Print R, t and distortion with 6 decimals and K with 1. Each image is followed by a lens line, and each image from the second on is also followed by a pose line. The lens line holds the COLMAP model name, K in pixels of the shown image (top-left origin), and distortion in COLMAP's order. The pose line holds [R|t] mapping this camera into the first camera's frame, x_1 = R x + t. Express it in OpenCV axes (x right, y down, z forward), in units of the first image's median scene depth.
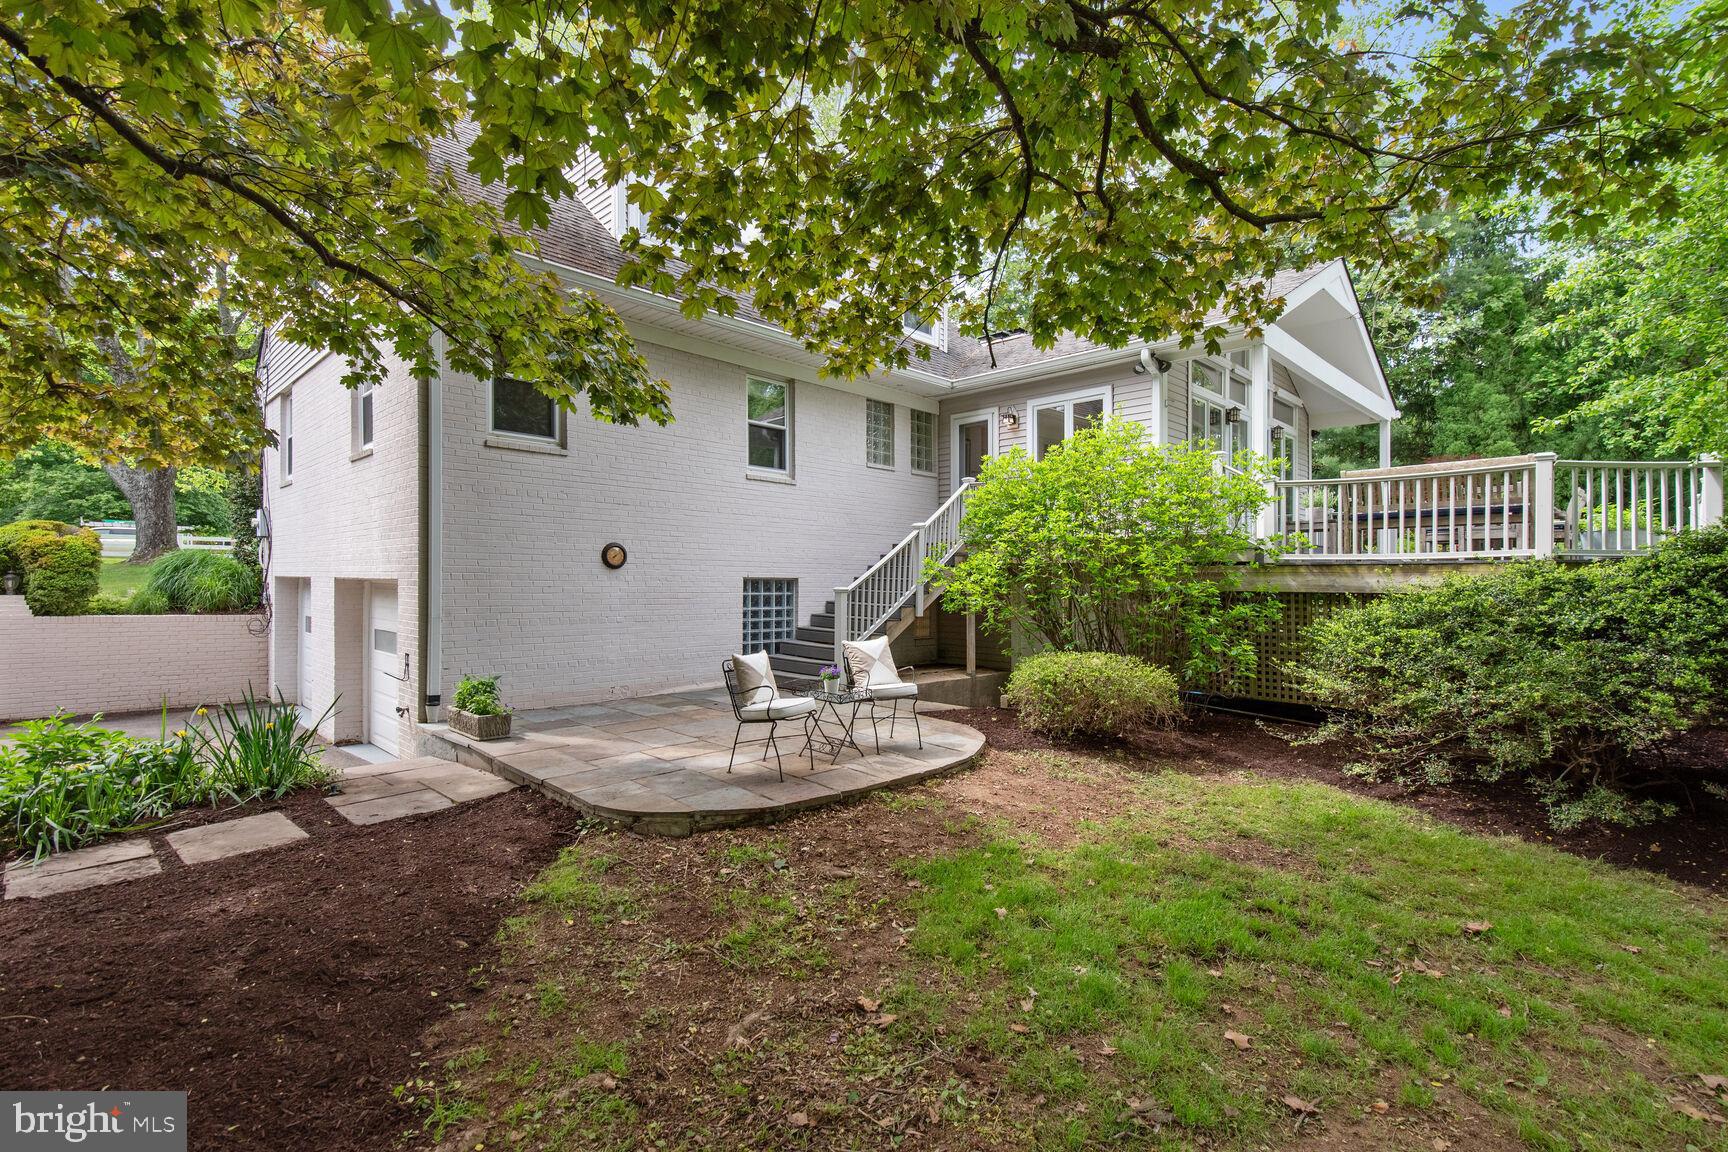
lens RADIAL K [[790.7, 0, 865.0], [0, 790.7, 577.2], [0, 0, 1]] dist [-0.001710, -0.003232]
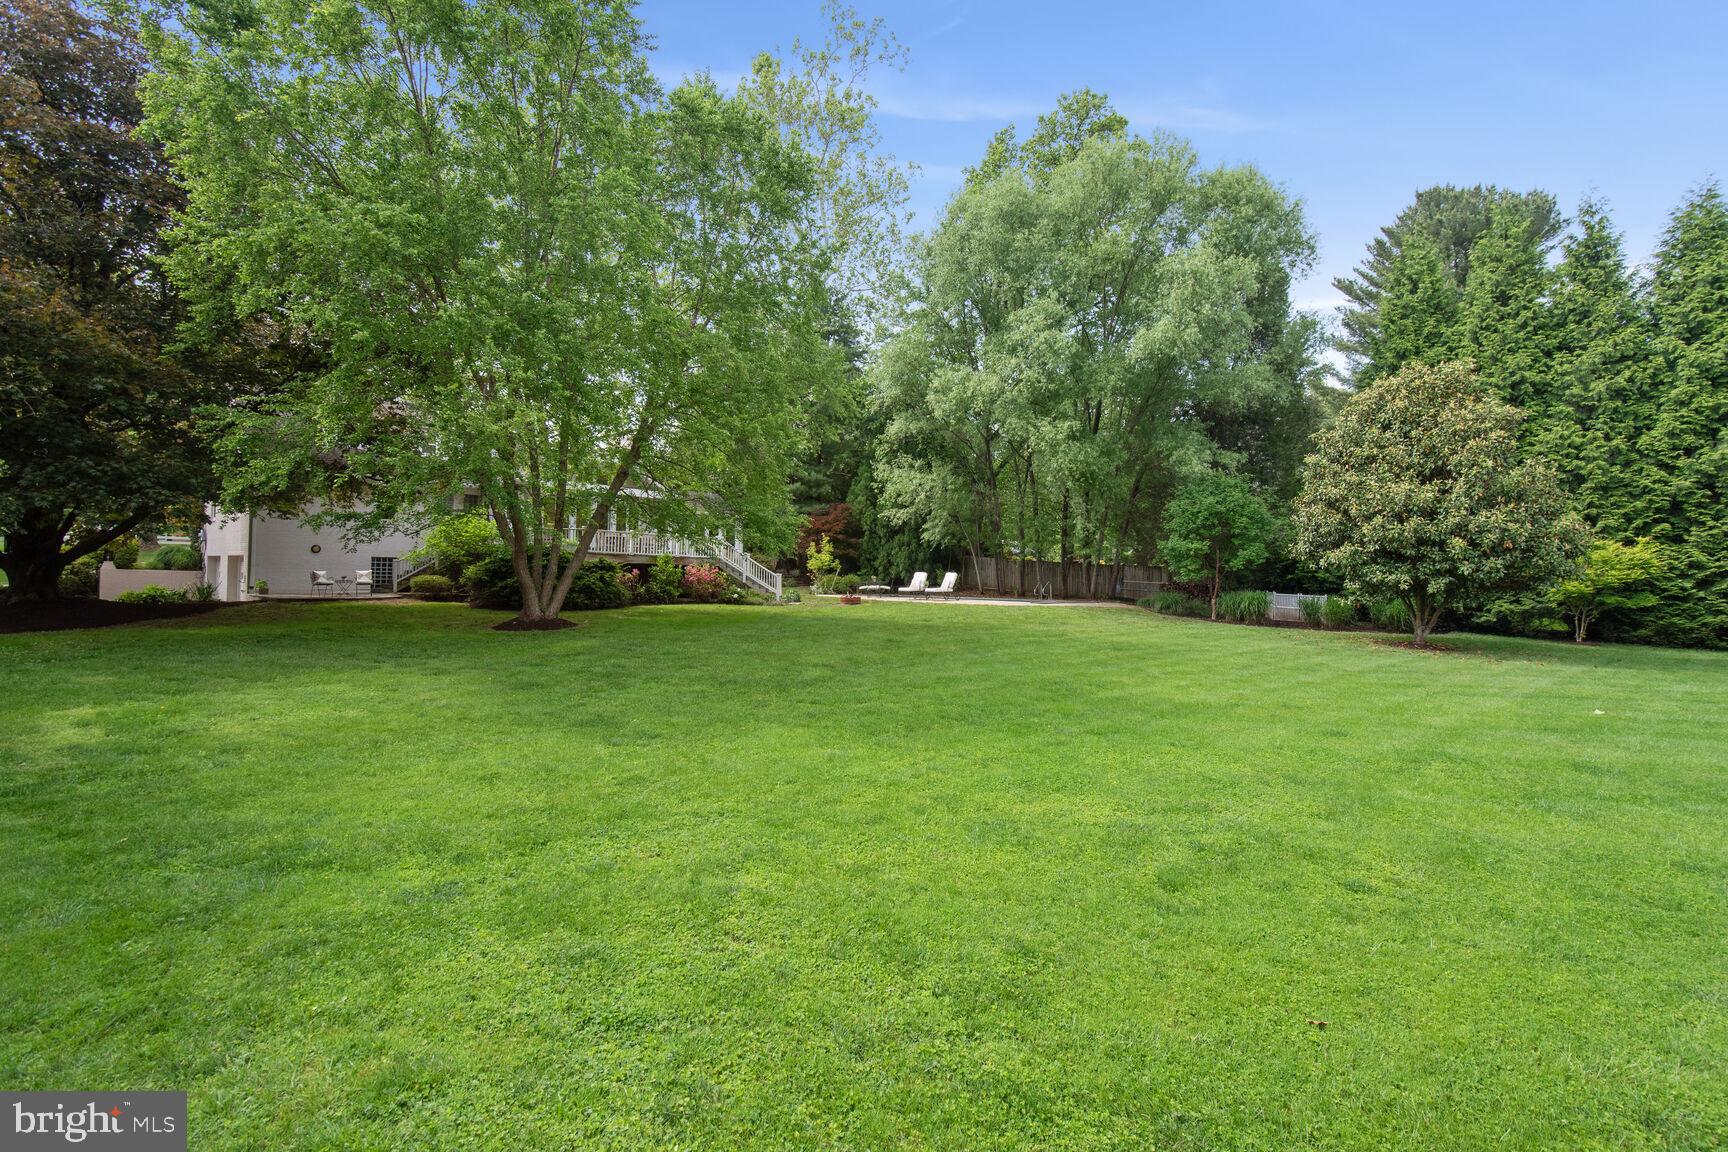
lens RADIAL K [[790.7, 0, 863.0], [0, 790.7, 572.6], [0, 0, 1]] dist [-0.001710, -0.003232]
pose [[0.999246, 0.007455, 0.038092, 1.319366], [-0.007365, 0.999970, -0.002480, 0.044945], [-0.038109, 0.002197, 0.999271, -1.685002]]
